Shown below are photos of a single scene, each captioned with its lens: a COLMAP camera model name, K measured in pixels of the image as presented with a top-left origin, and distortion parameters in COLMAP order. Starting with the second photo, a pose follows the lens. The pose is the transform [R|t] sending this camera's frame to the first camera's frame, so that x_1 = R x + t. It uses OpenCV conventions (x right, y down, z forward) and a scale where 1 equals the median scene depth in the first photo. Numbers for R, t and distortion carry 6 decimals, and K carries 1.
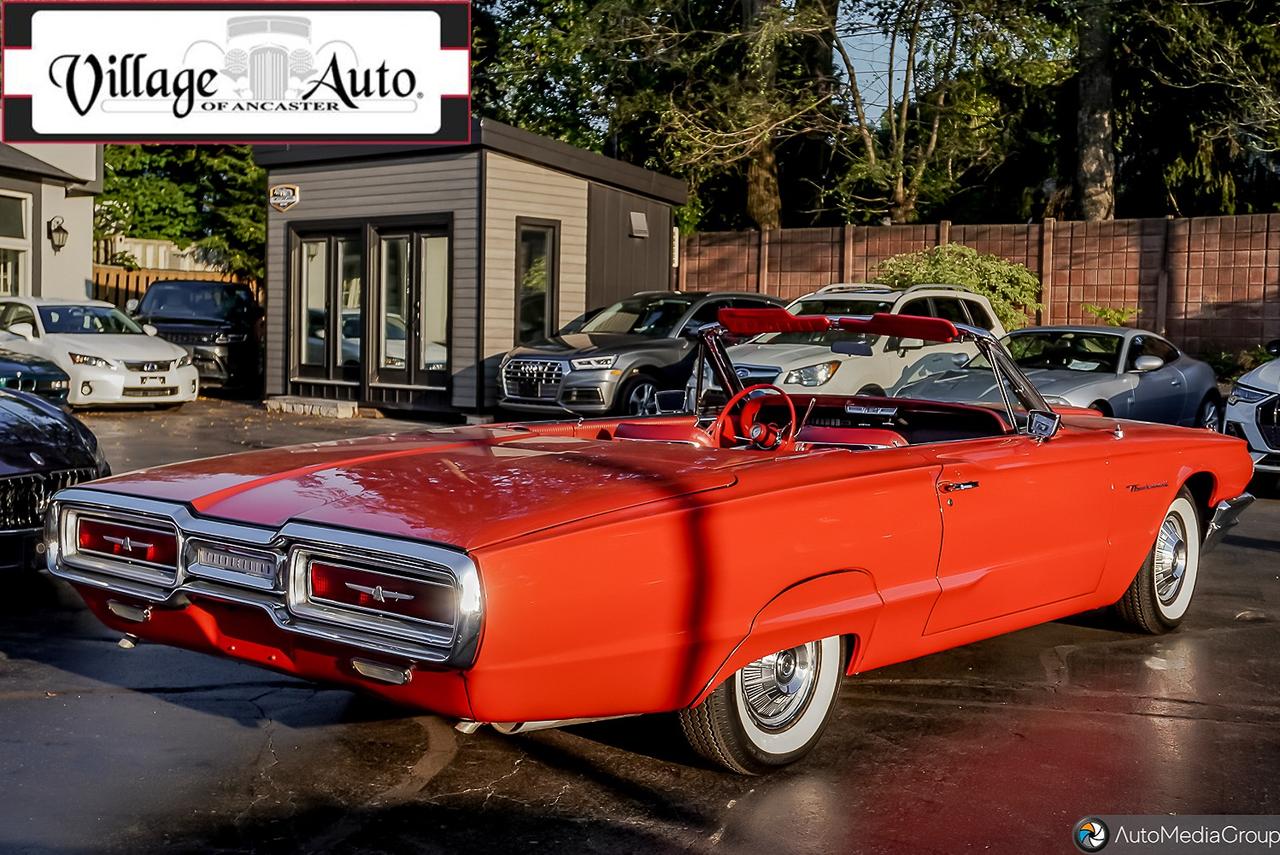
lens RADIAL K [[1581.7, 0, 618.1], [0, 1581.7, 441.7], [0, 0, 1]] dist [0.017374, 0.000000]
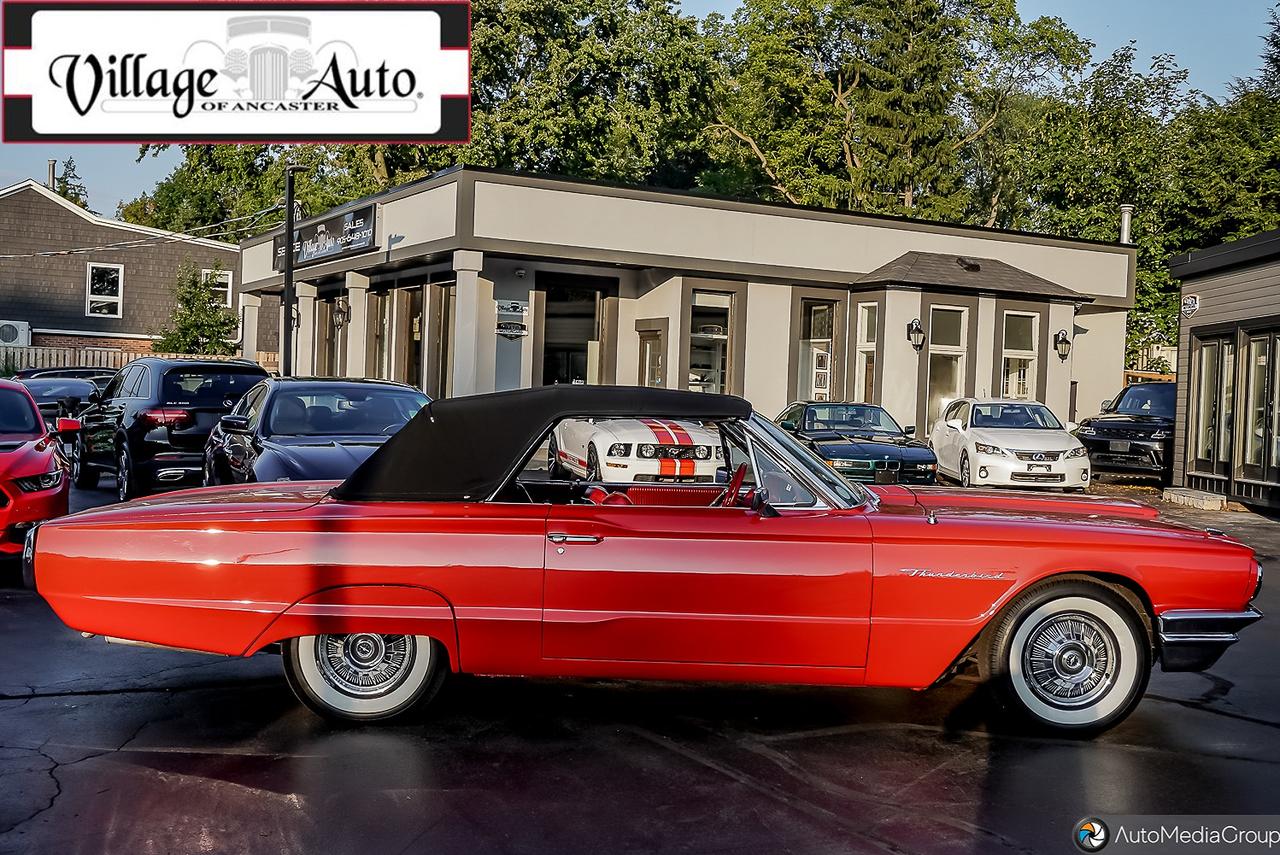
lens RADIAL K [[1417.2, 0, 638.9], [0, 1417.2, 439.3], [0, 0, 1]] dist [0.012880, 0.000000]
pose [[0.683820, 0.021084, -0.729346, 0.267449], [-0.067969, 0.997077, -0.034903, -0.003091], [0.726478, 0.073440, 0.683254, 0.071417]]
